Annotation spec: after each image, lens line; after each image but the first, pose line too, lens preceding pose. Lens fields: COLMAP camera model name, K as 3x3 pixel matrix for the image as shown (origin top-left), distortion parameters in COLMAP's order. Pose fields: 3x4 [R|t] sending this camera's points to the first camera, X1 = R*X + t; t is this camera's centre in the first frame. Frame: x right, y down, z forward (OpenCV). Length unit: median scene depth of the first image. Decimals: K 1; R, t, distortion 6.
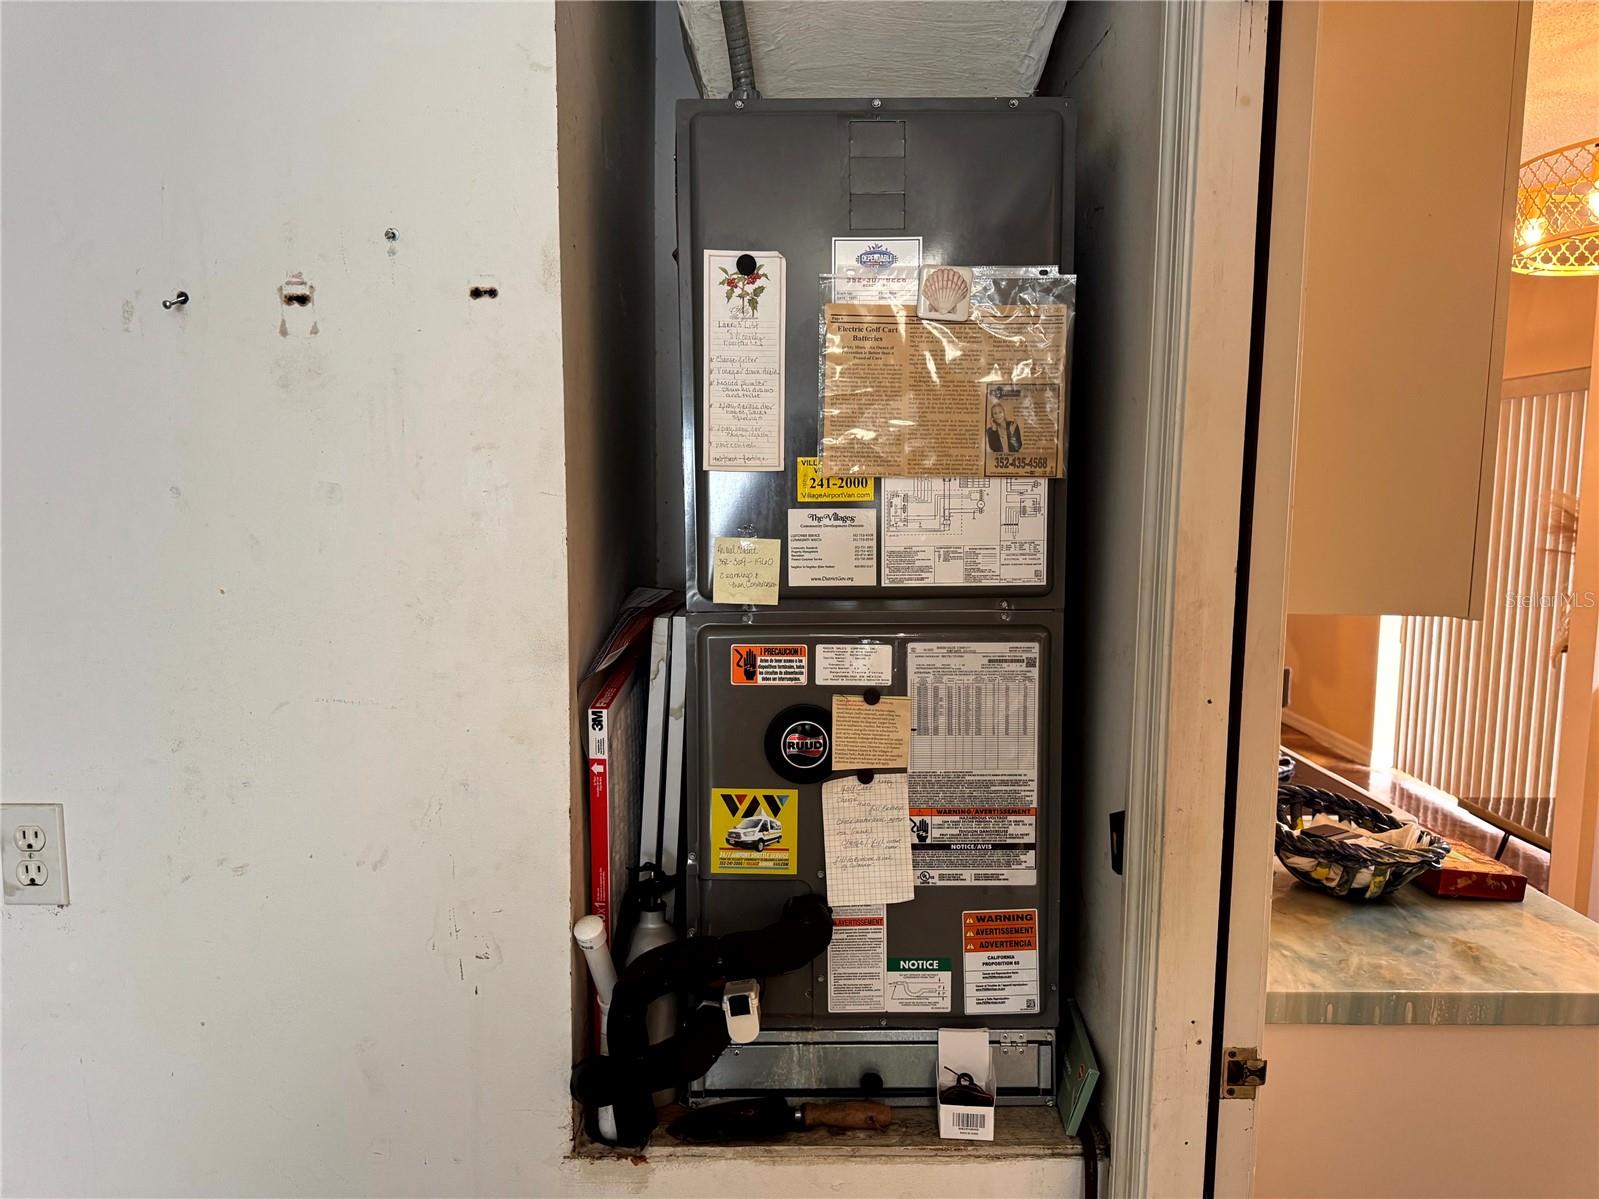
lens RADIAL K [[1141.7, 0, 799.4], [0, 1141.7, 601.1], [0, 0, 1]] dist [0.000042, -0.003291]
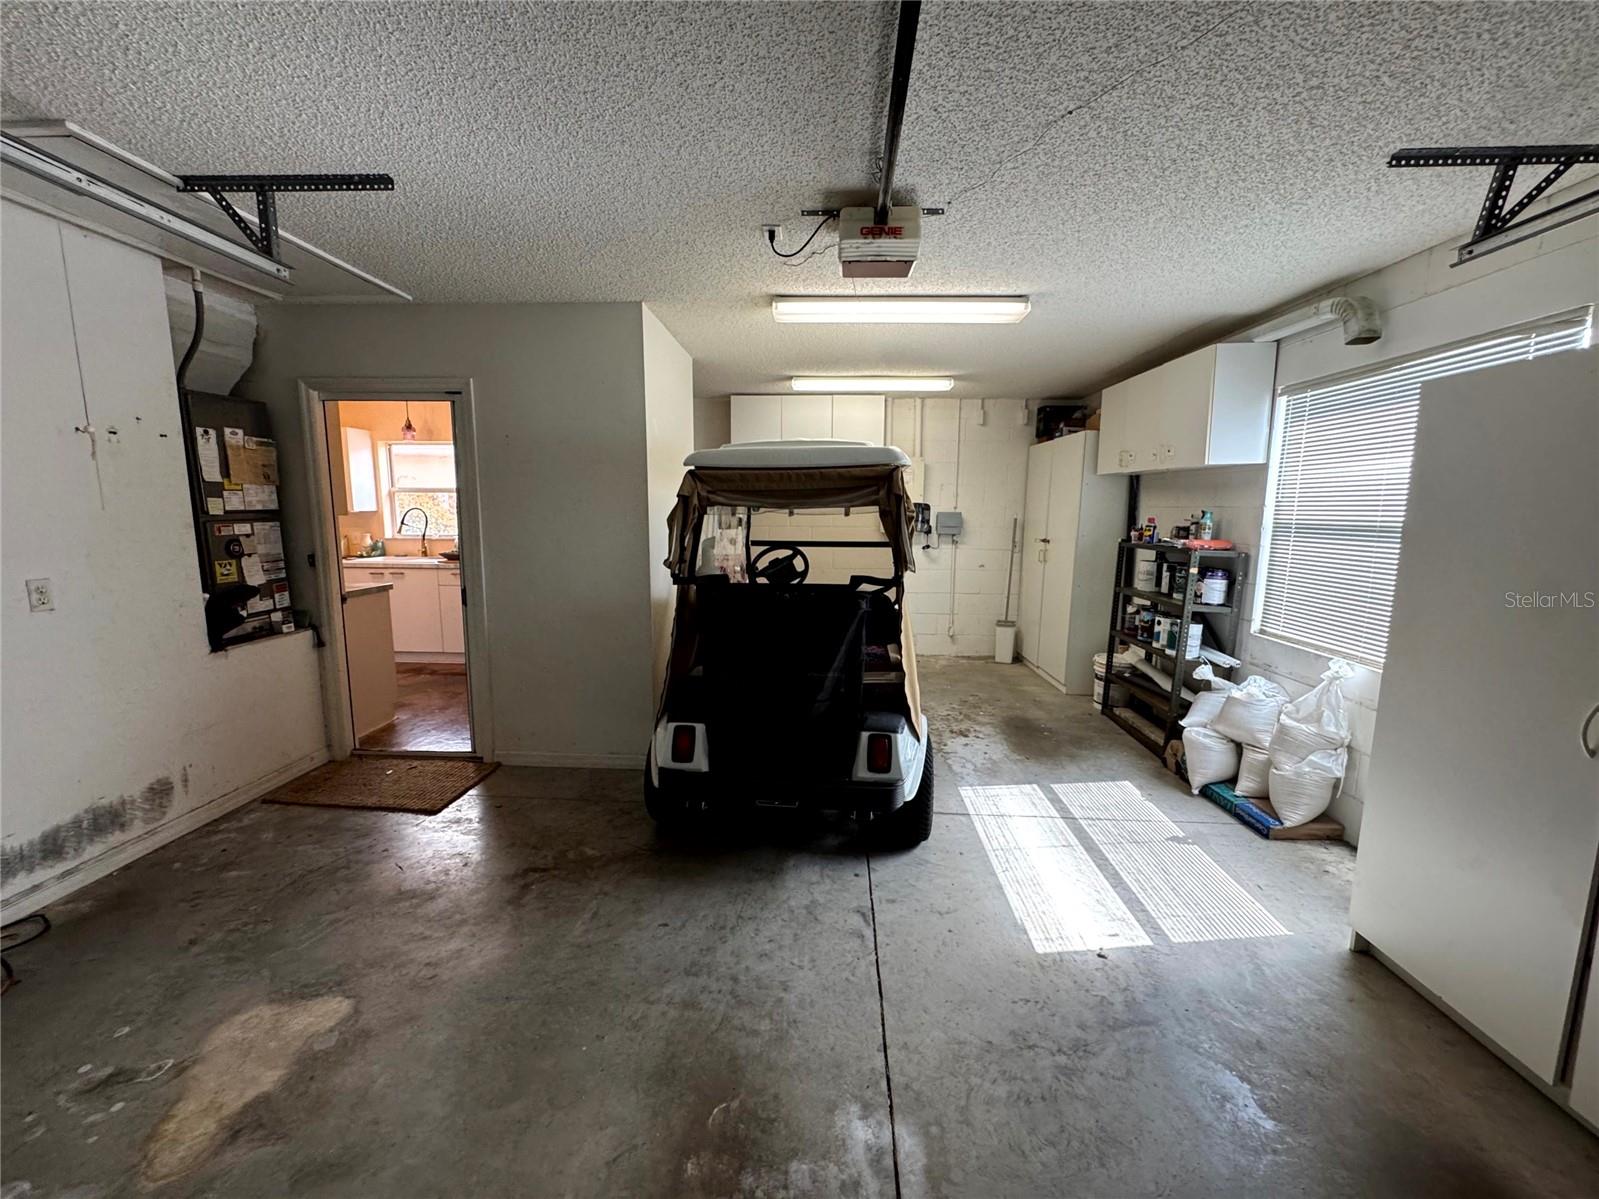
lens RADIAL K [[639.2, 0, 801.8], [0, 639.2, 592.4], [0, 0, 1]] dist [-0.000972, 0.000460]
pose [[0.047962, -0.145117, 0.988251, -2.225760], [0.088787, 0.986093, 0.140491, 0.139248], [-0.994895, 0.081006, 0.060180, -1.184386]]
